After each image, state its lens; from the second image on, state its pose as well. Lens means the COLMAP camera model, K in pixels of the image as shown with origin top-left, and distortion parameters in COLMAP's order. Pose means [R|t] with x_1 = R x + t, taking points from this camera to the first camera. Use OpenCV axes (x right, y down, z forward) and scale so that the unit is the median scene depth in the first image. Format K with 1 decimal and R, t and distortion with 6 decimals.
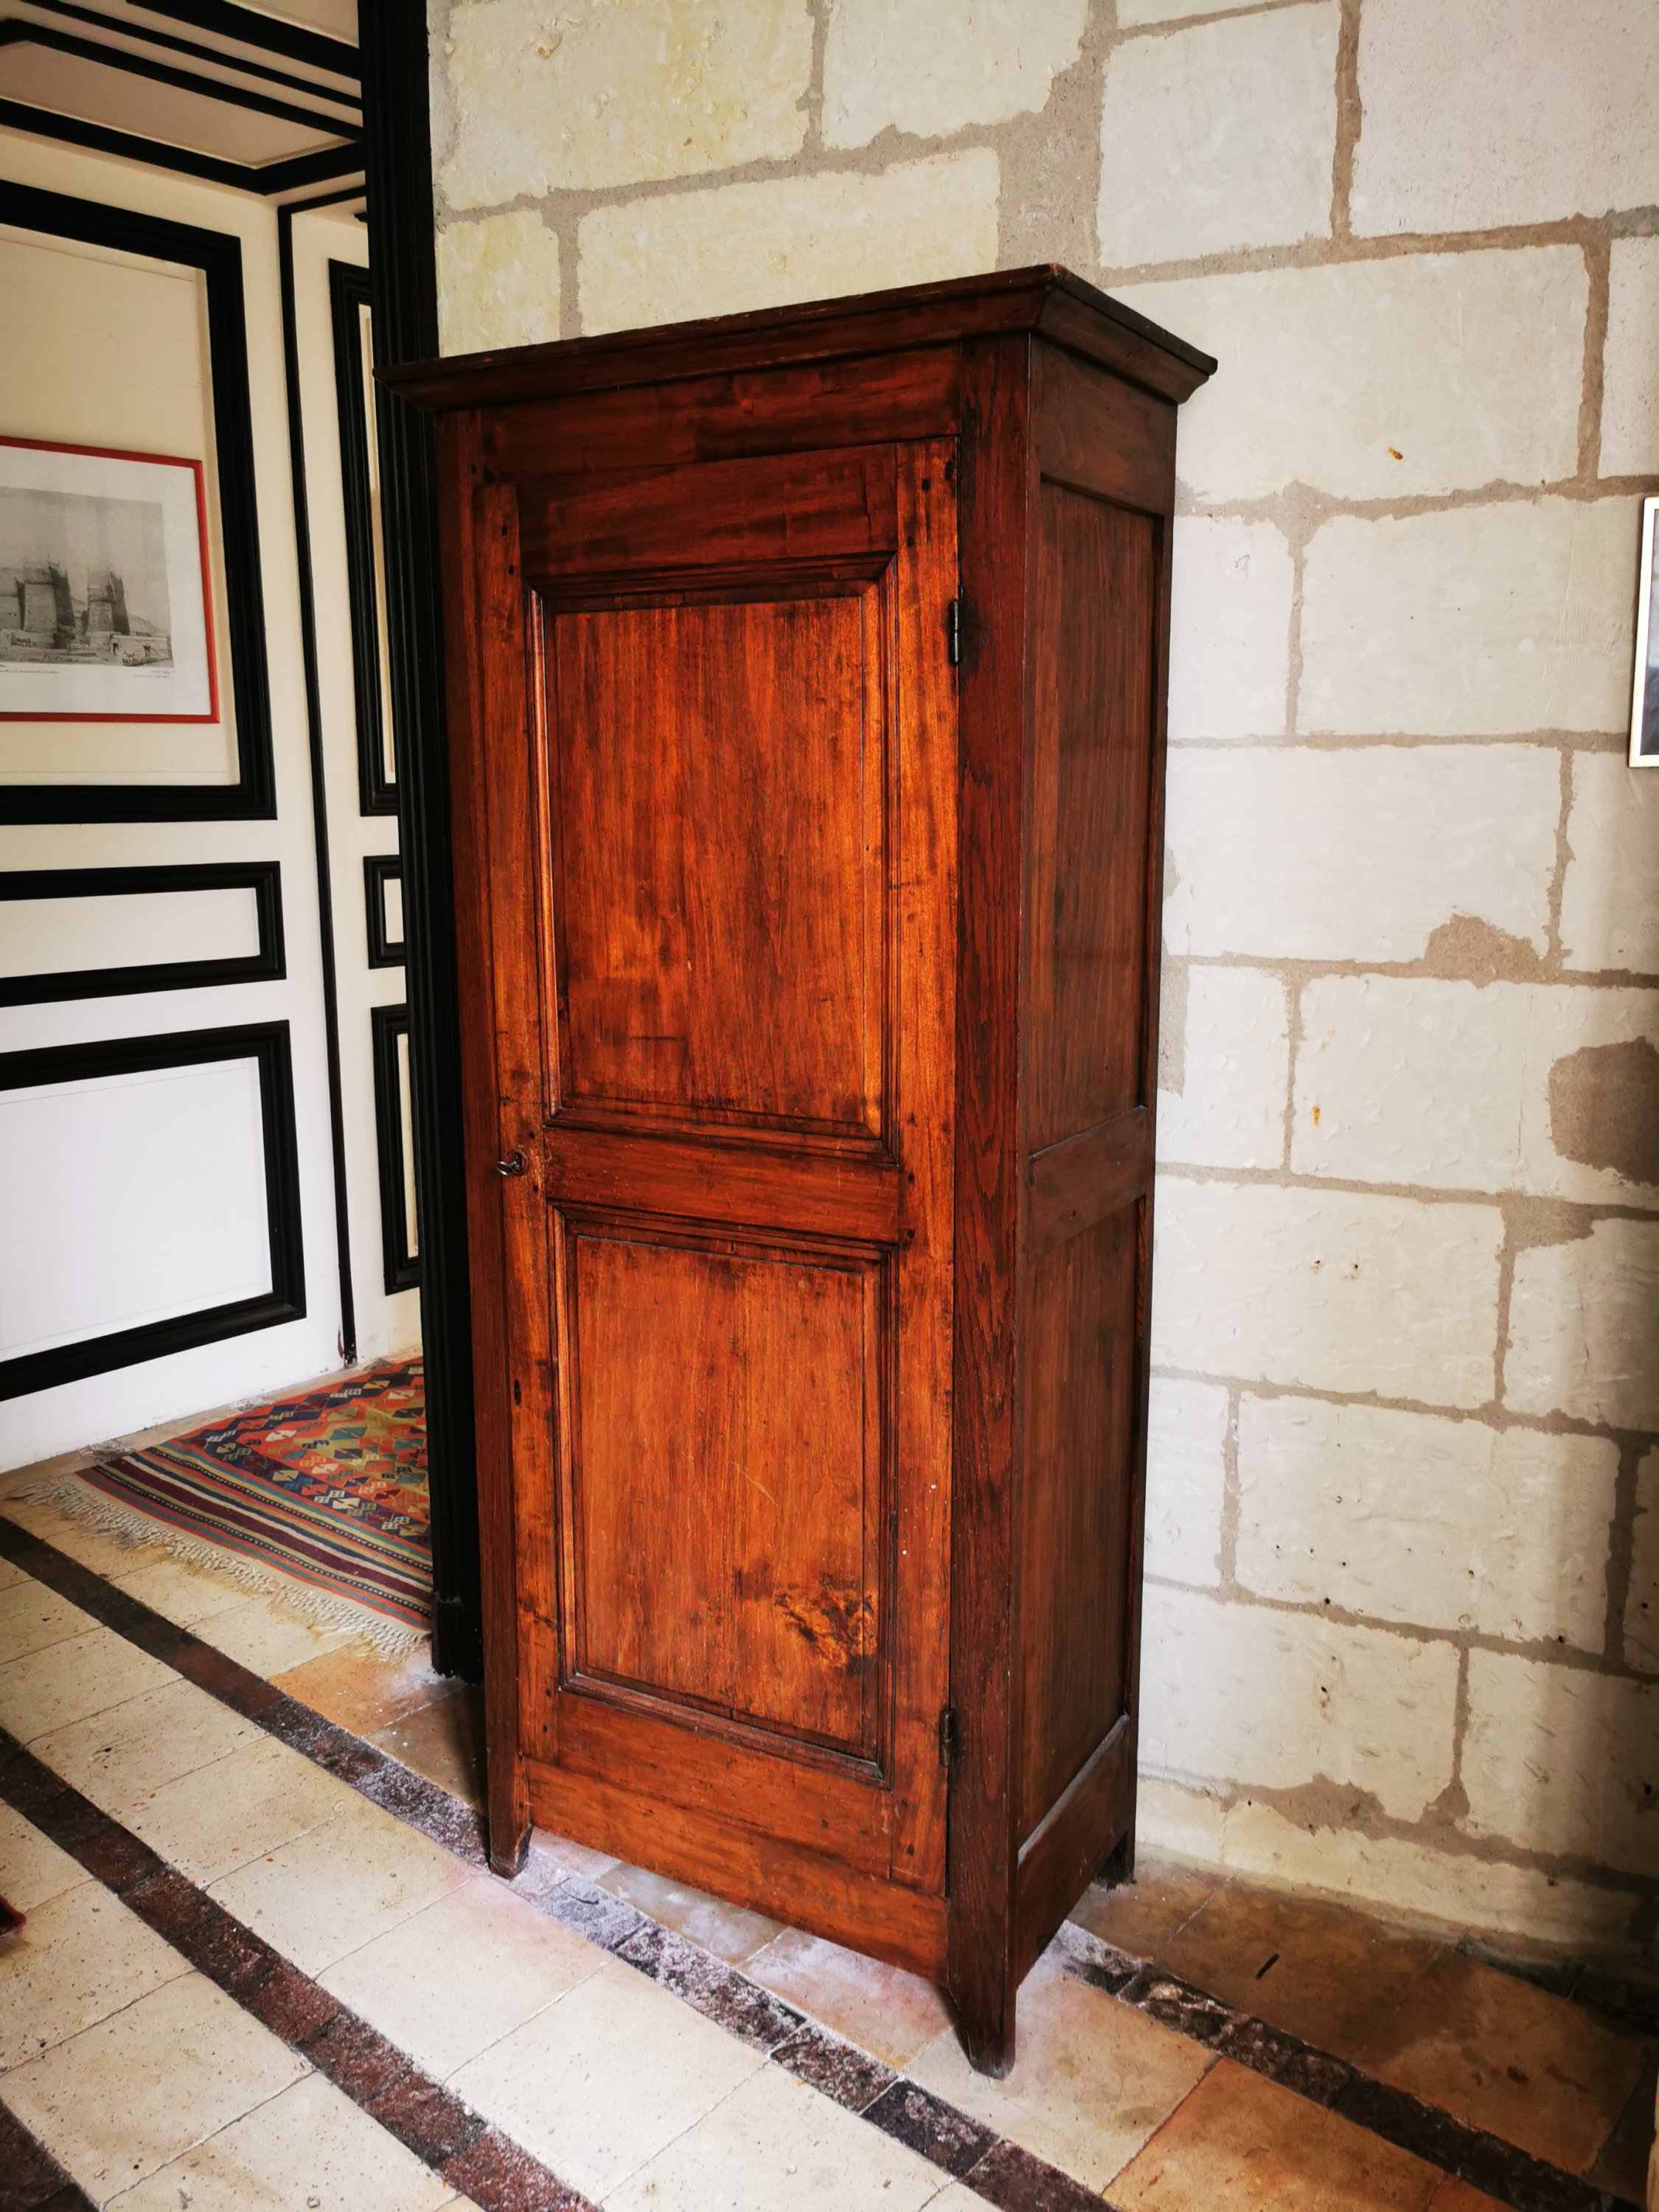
lens RADIAL K [[1720.5, 0, 868.7], [0, 1720.5, 1077.7], [0, 0, 1]] dist [0.049014, -0.085417]
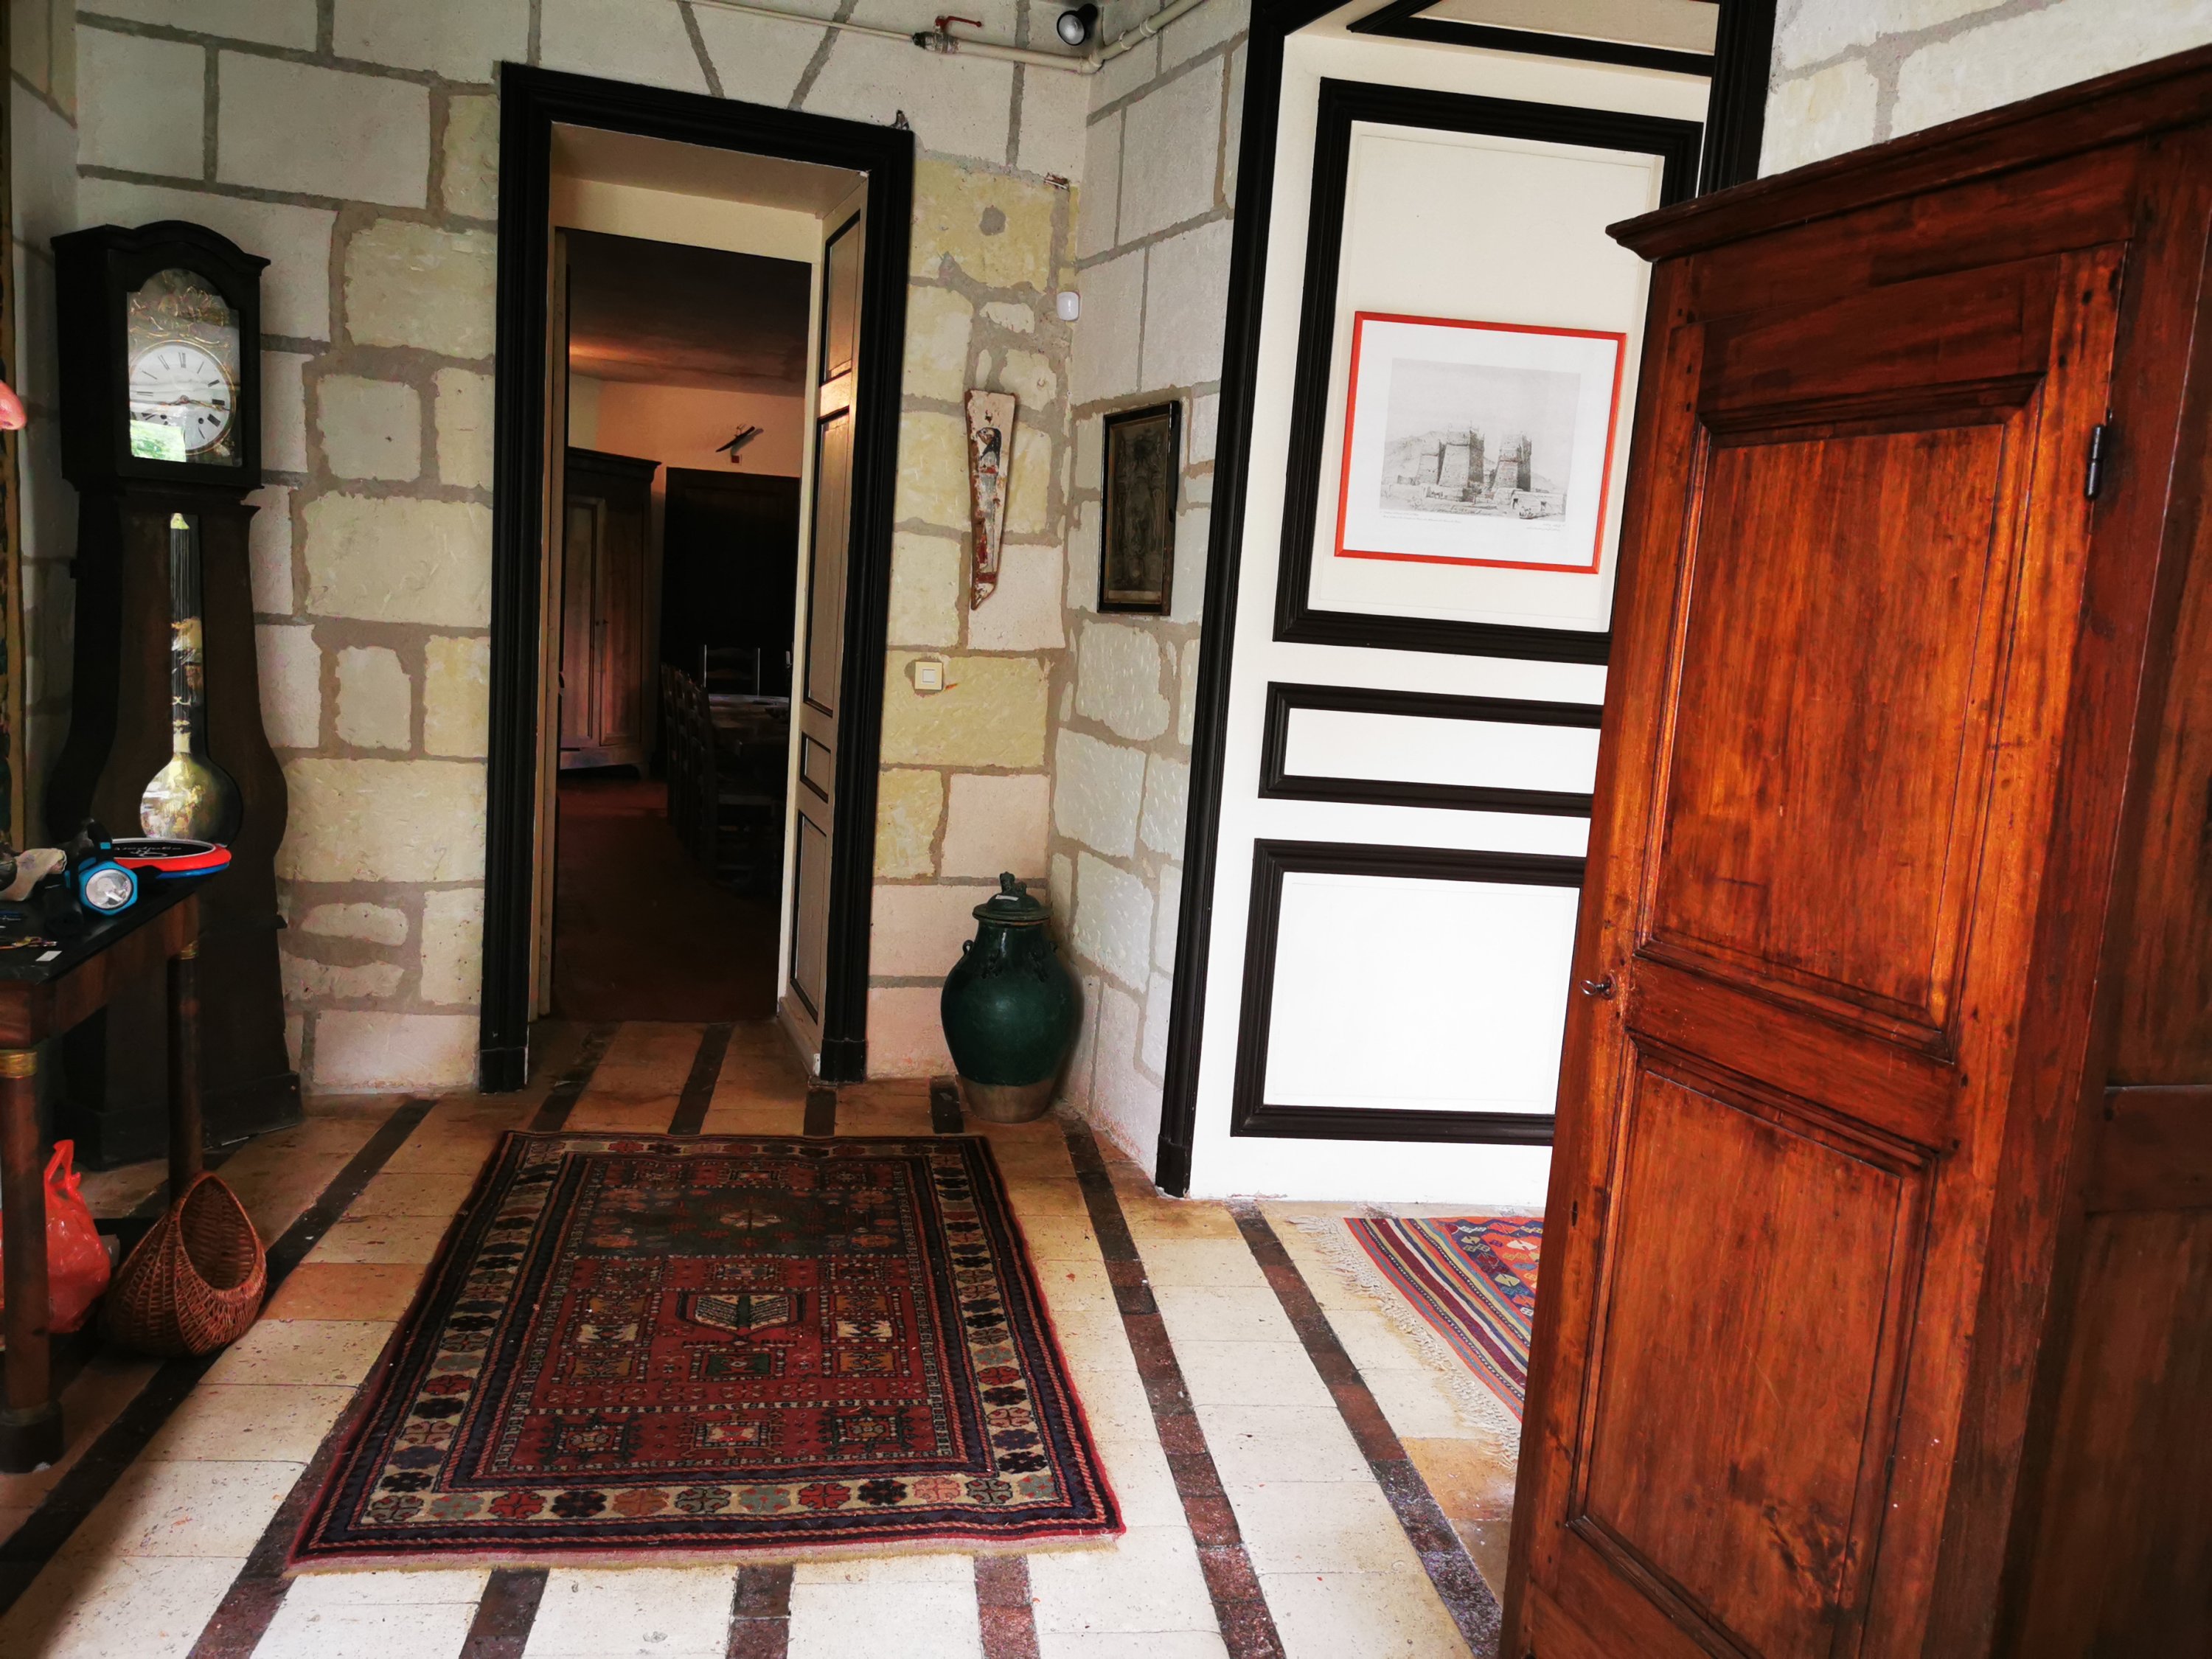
lens RADIAL K [[1720.5, 0, 1118.2], [0, 1720.5, 840.8], [0, 0, 1]] dist [0.049014, -0.085417]
pose [[0.738015, 0.149084, -0.658109, 0.226409], [-0.194014, 0.980988, 0.004657, 0.015618], [0.646291, 0.124246, 0.752908, 0.040995]]
